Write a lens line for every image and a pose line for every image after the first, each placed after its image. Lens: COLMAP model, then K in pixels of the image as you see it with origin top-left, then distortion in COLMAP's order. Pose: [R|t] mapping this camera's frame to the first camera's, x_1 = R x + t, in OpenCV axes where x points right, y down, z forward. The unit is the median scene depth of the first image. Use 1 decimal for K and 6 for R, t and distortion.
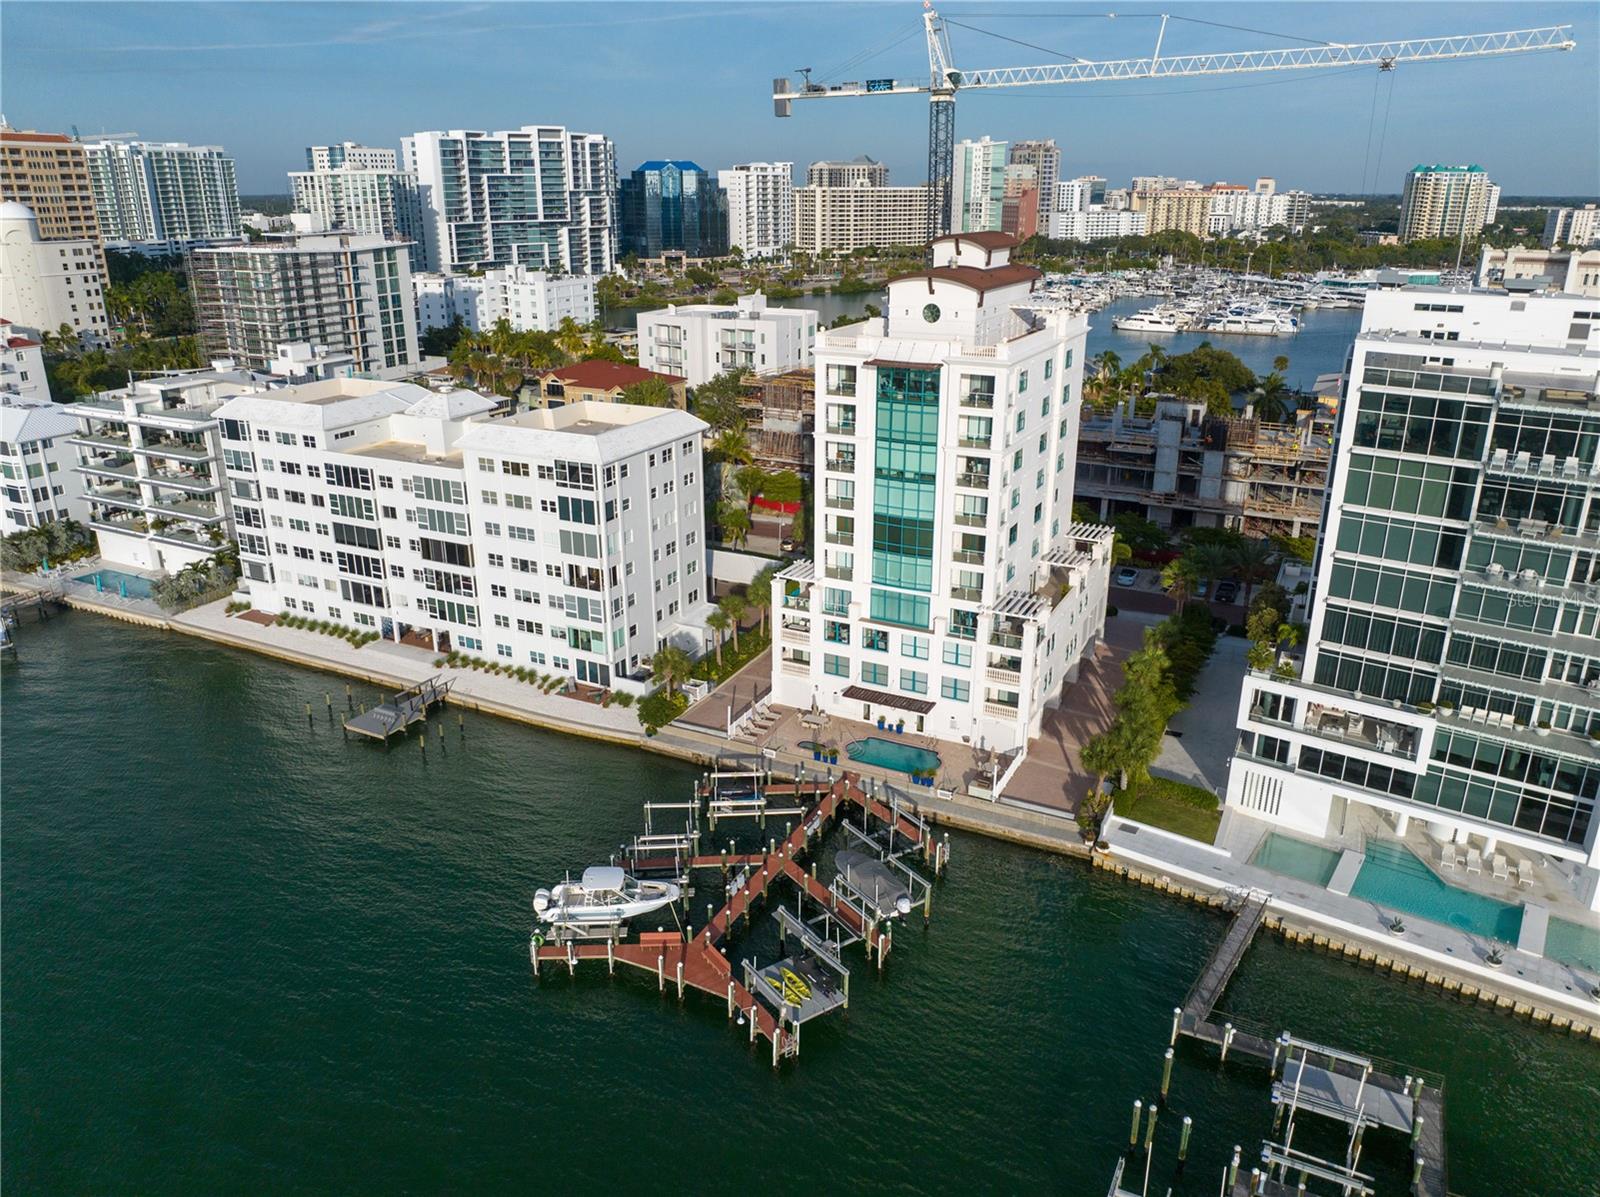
lens RADIAL K [[1127.1, 0, 799.6], [0, 1127.1, 595.2], [0, 0, 1]] dist [-0.037804, 0.003559]
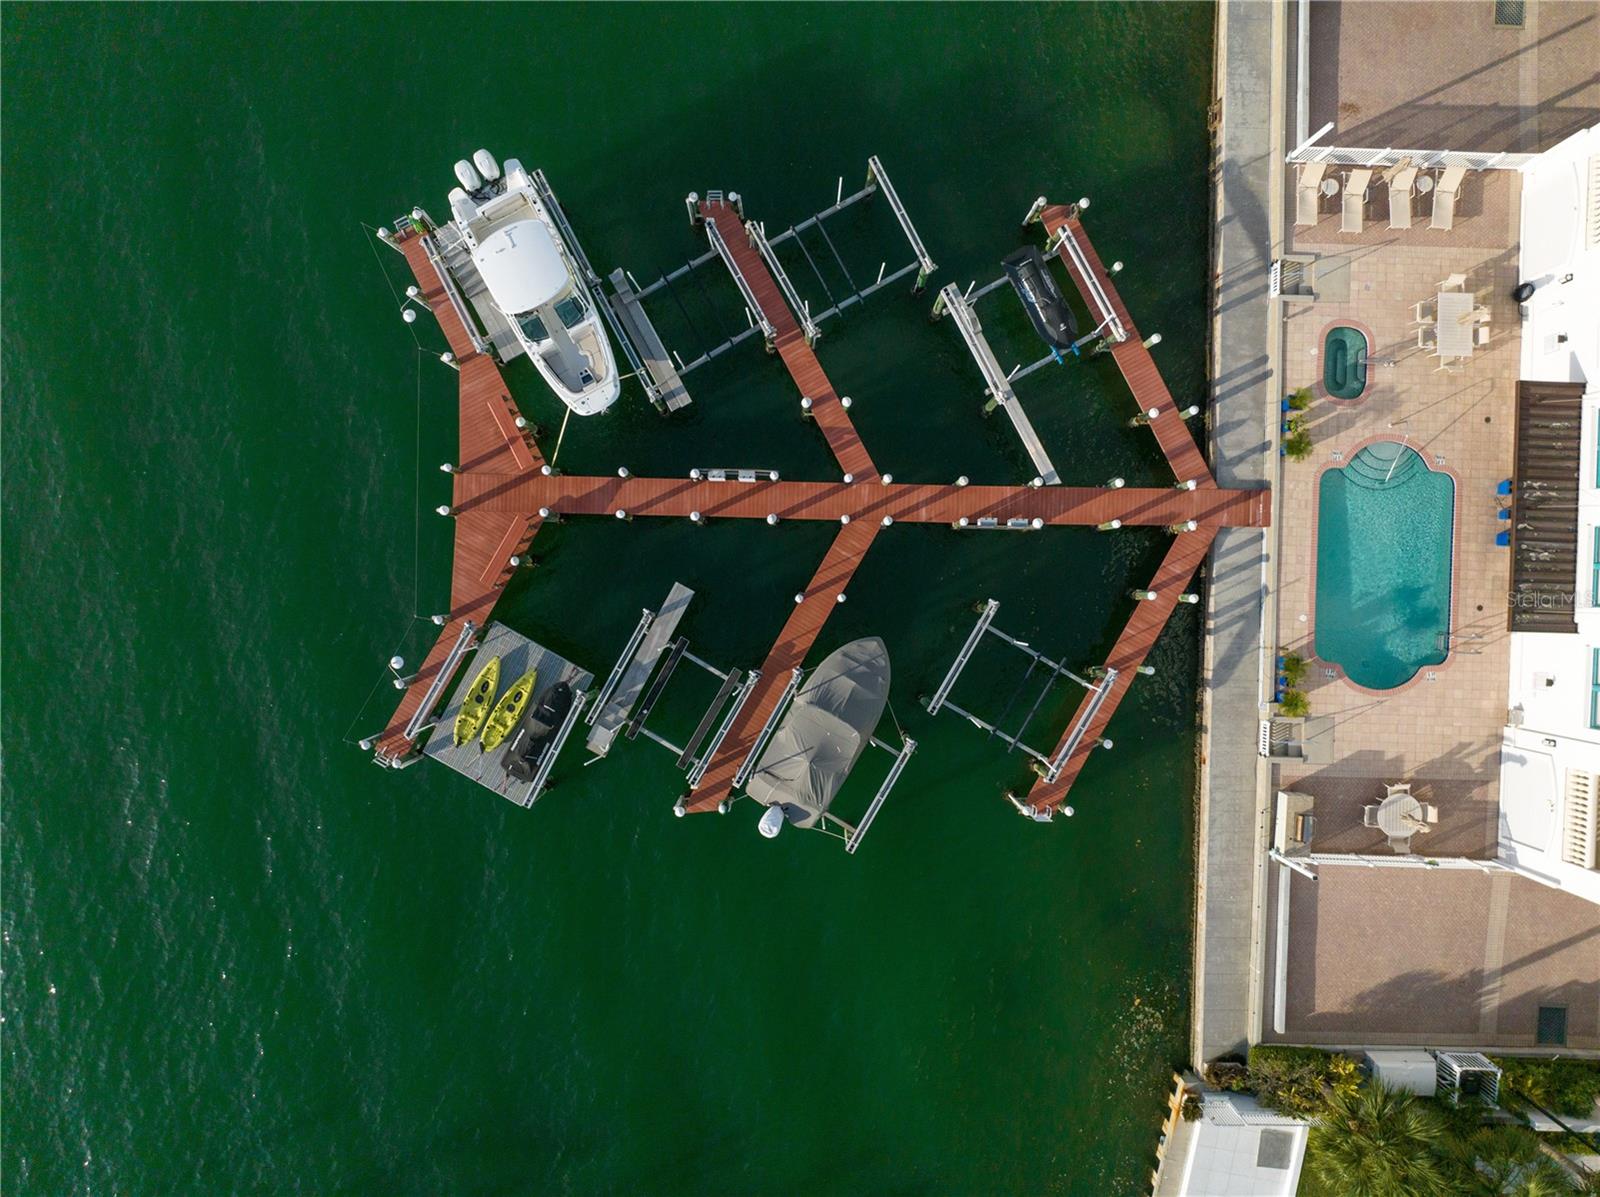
lens RADIAL K [[1127.1, 0, 799.6], [0, 1127.1, 595.2], [0, 0, 1]] dist [-0.037804, 0.003559]
pose [[0.423180, 0.905994, 0.009655, -0.000972], [-0.303657, 0.131779, 0.943624, -0.140636], [0.853646, -0.402255, 0.330877, 0.557254]]
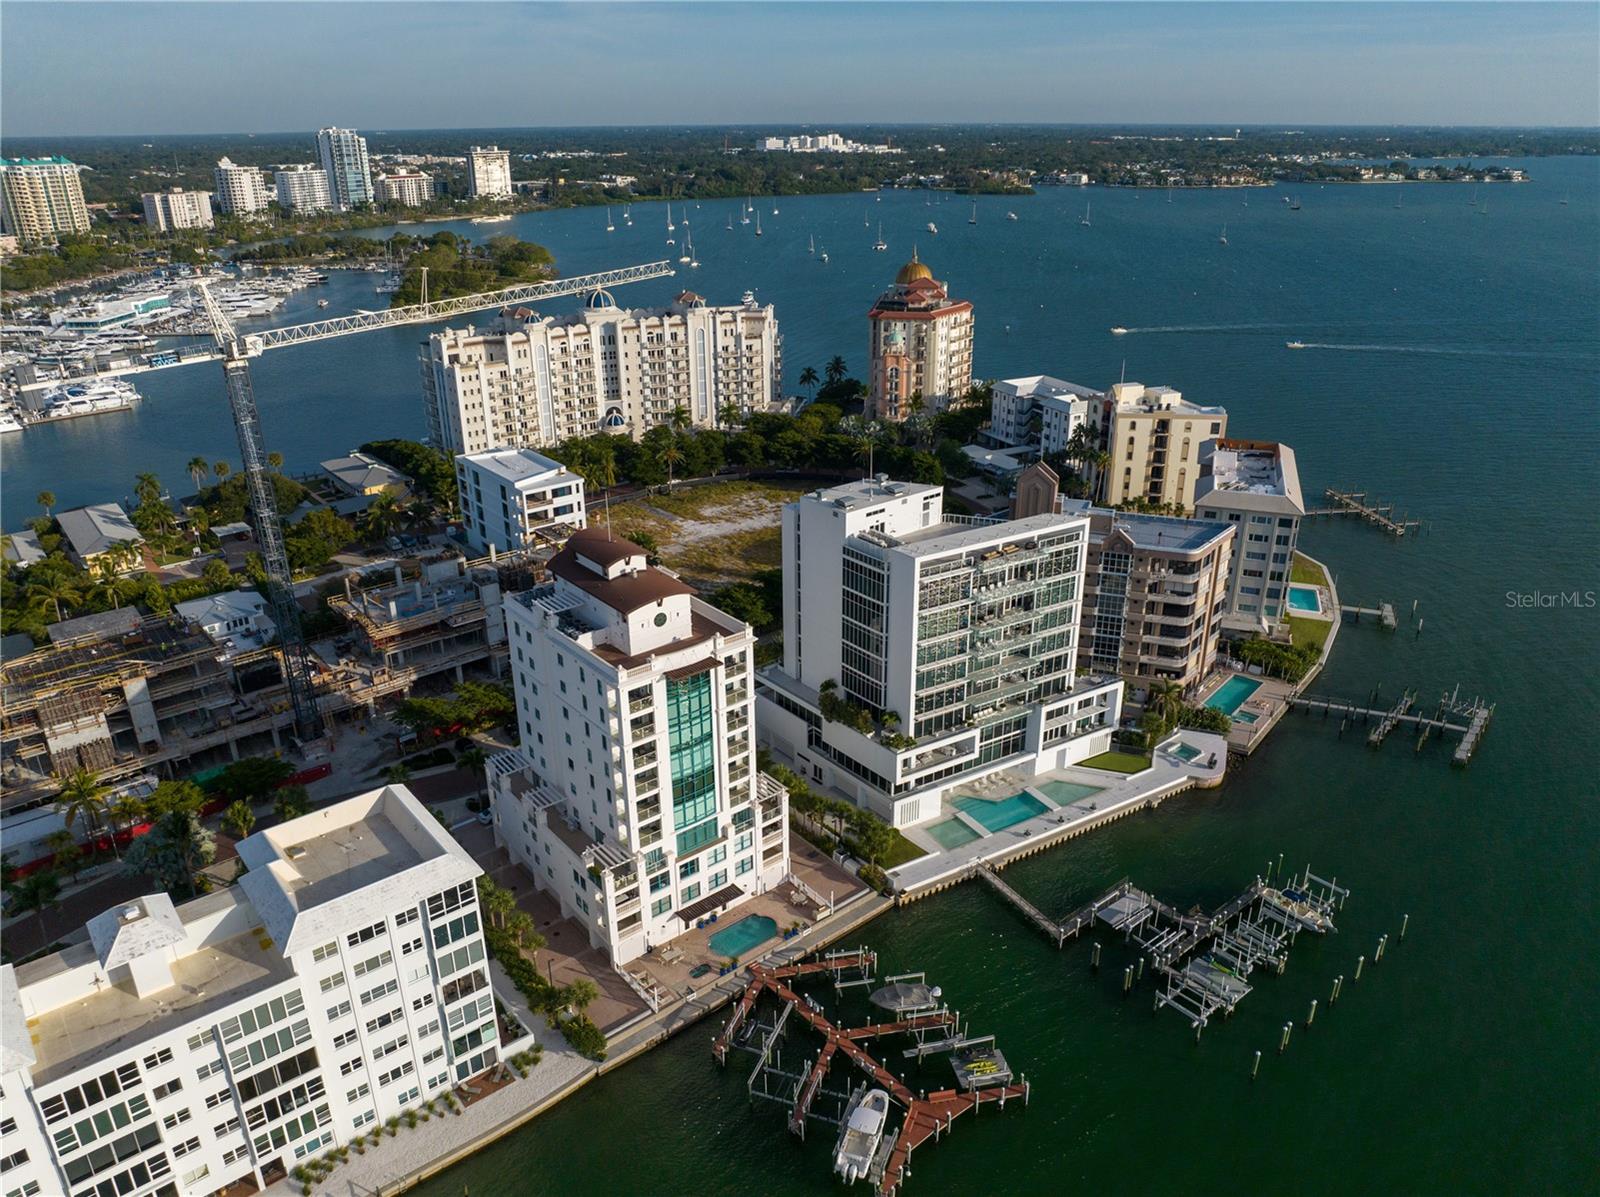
lens RADIAL K [[1127.1, 0, 799.6], [0, 1127.1, 595.2], [0, 0, 1]] dist [-0.037804, 0.003559]
pose [[0.401221, -0.360742, 0.841955, -0.696511], [0.319237, 0.916622, 0.240606, -0.422287], [-0.858551, 0.172247, 0.482930, 0.197084]]
